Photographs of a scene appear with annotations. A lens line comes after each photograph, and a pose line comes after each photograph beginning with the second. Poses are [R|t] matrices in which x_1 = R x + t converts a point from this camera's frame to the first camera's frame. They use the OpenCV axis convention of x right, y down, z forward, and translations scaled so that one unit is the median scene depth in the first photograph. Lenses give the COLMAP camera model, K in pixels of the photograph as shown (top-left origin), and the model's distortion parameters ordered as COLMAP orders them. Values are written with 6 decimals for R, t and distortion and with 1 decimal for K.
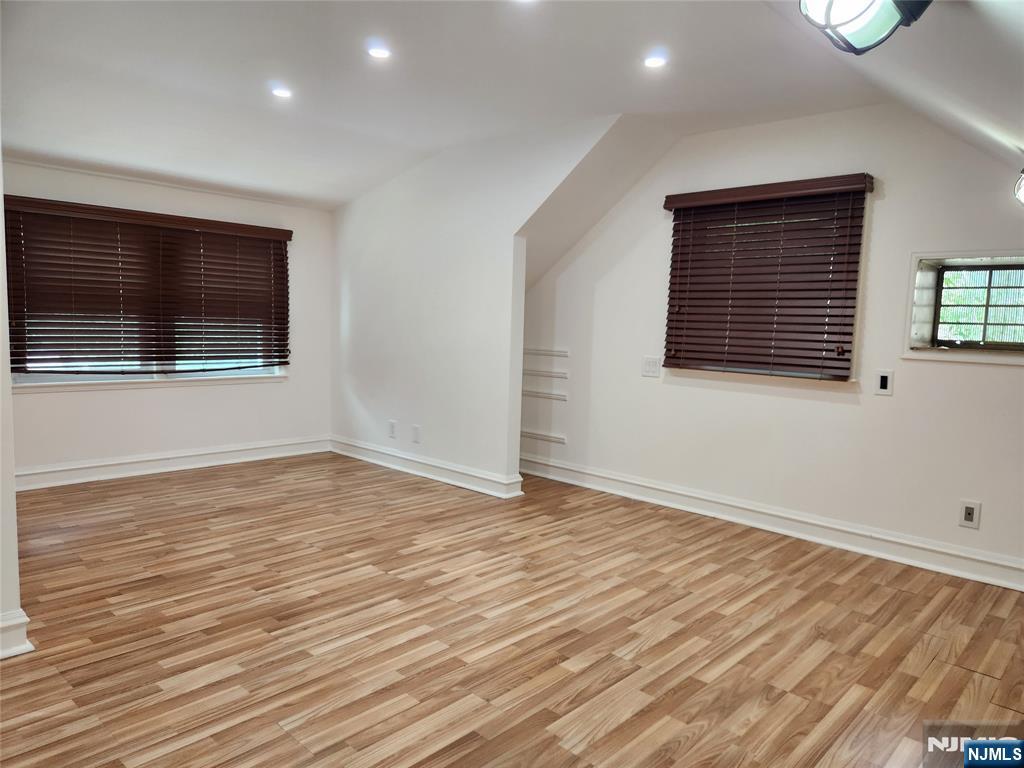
lens RADIAL K [[690.1, 0, 498.6], [0, 690.1, 386.4], [0, 0, 1]] dist [0.078642, -0.076935]
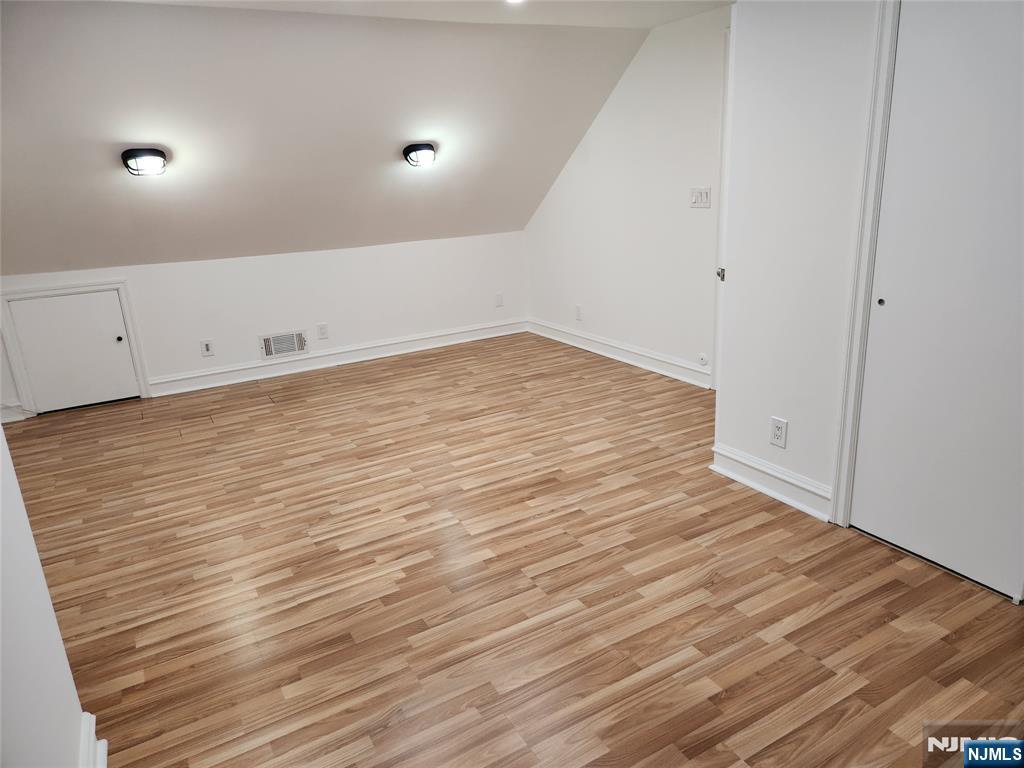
lens RADIAL K [[690.1, 0, 498.6], [0, 690.1, 386.4], [0, 0, 1]] dist [0.078642, -0.076935]
pose [[-0.954246, -0.072834, 0.290018, -0.534486], [0.049077, 0.918585, 0.392165, -0.322583], [-0.294969, 0.388455, -0.872981, 1.946517]]
